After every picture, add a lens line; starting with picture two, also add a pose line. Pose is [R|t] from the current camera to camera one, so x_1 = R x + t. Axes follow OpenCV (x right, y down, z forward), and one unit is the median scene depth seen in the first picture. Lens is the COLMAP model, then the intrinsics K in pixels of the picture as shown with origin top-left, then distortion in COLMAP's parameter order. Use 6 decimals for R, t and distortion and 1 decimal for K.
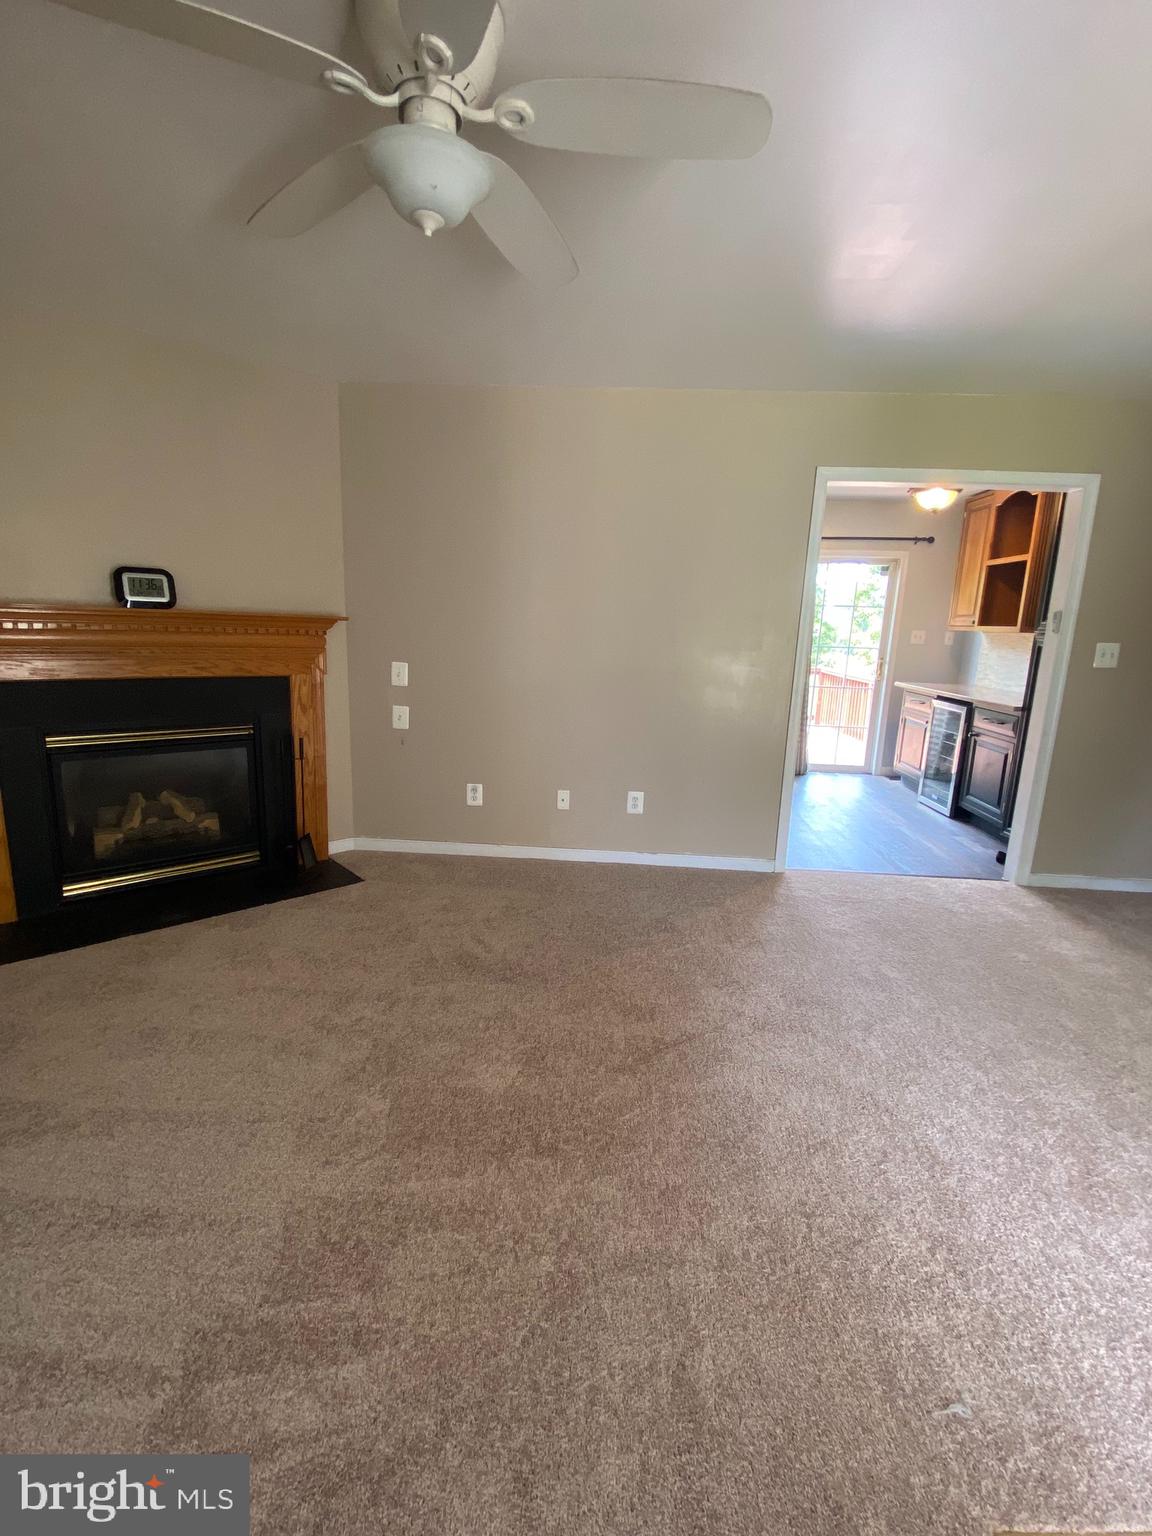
lens RADIAL K [[684.2, 0, 576.0], [0, 684.2, 768.0], [0, 0, 1]] dist [0.001188, 0.000079]
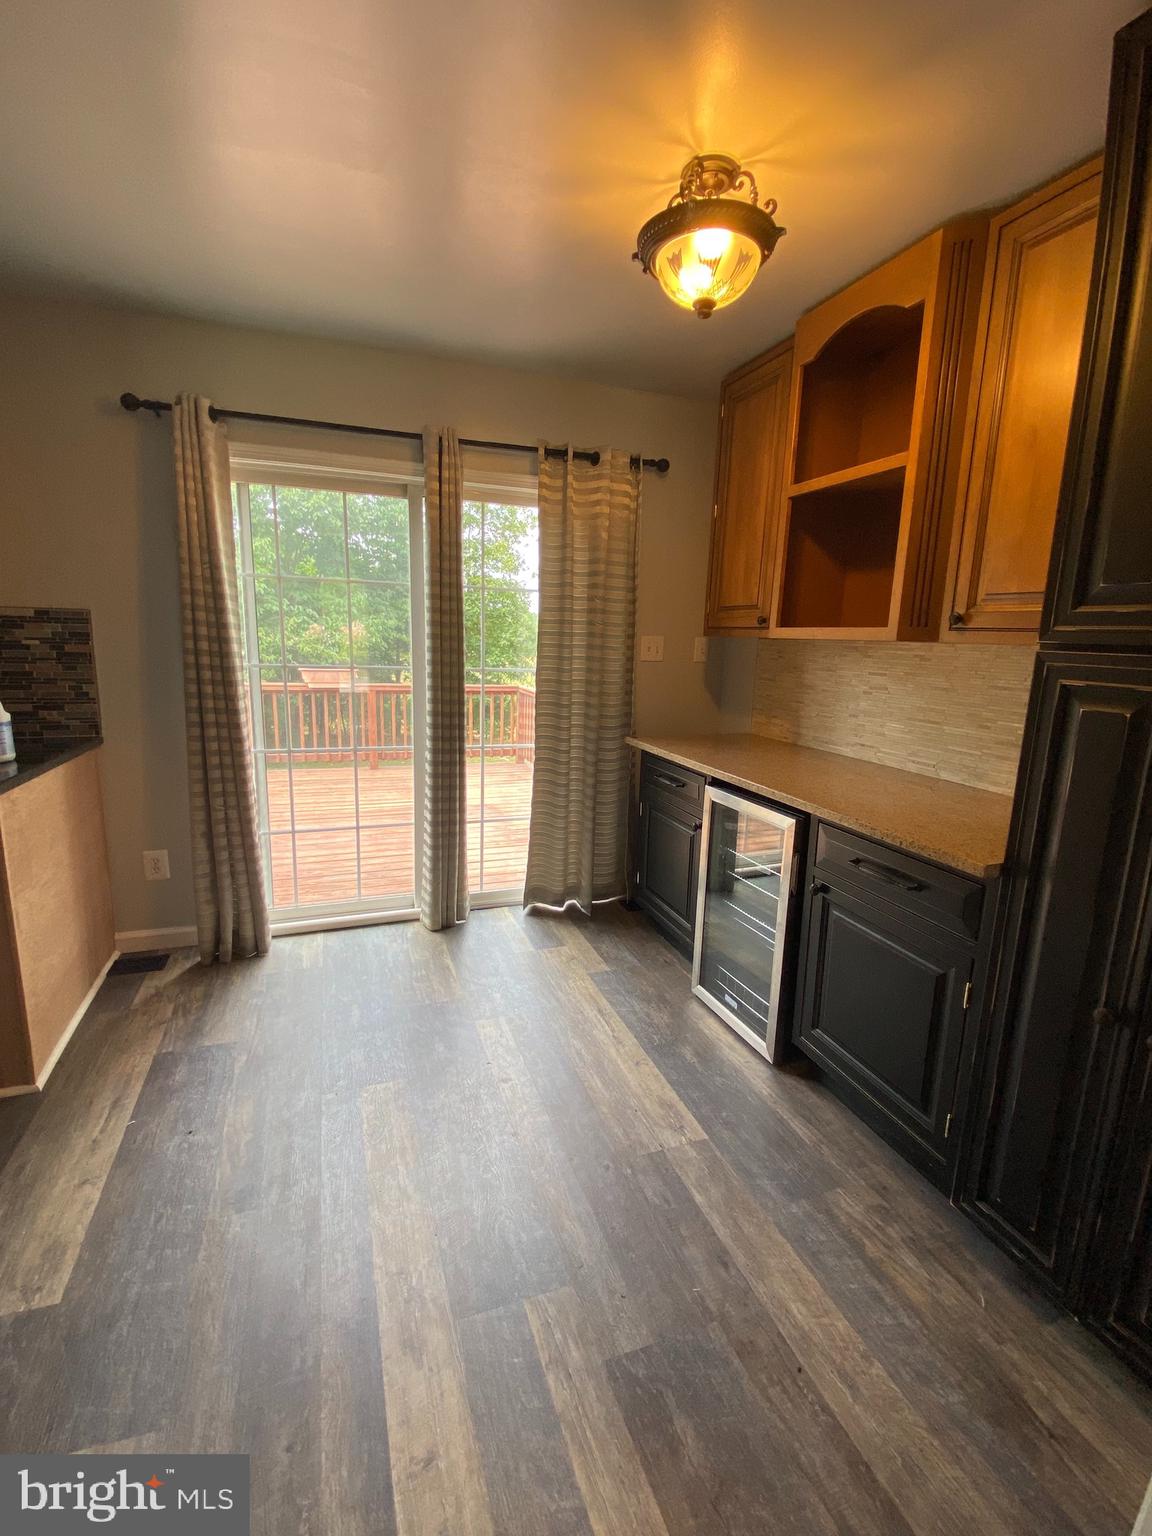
lens RADIAL K [[684.2, 0, 576.0], [0, 684.2, 768.0], [0, 0, 1]] dist [0.001188, 0.000079]
pose [[0.921301, -0.080738, 0.380377, 0.278420], [0.081513, 0.996573, 0.014100, -0.132101], [-0.380212, 0.018015, 0.924724, 0.637314]]
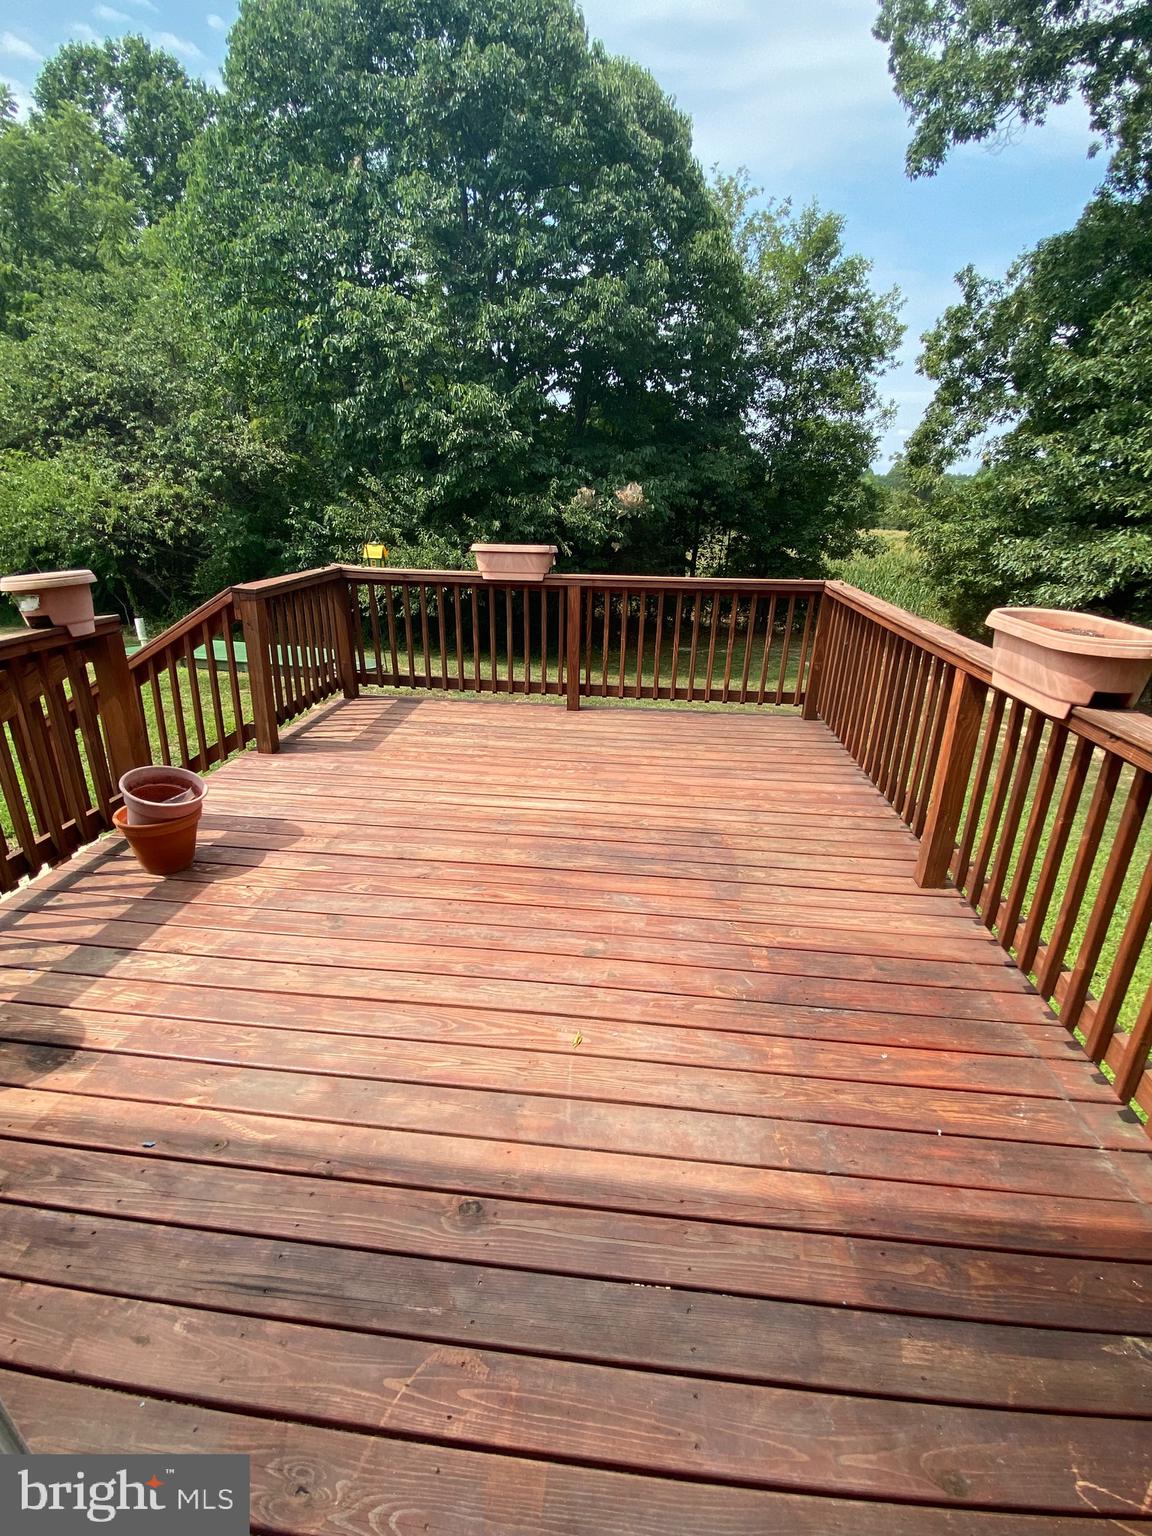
lens RADIAL K [[684.2, 0, 576.0], [0, 684.2, 768.0], [0, 0, 1]] dist [0.001188, 0.000079]
pose [[0.998523, -0.004814, -0.054120, 0.307015], [0.013707, 0.986170, 0.165168, -0.144116], [0.052576, -0.165666, 0.984779, 0.713761]]
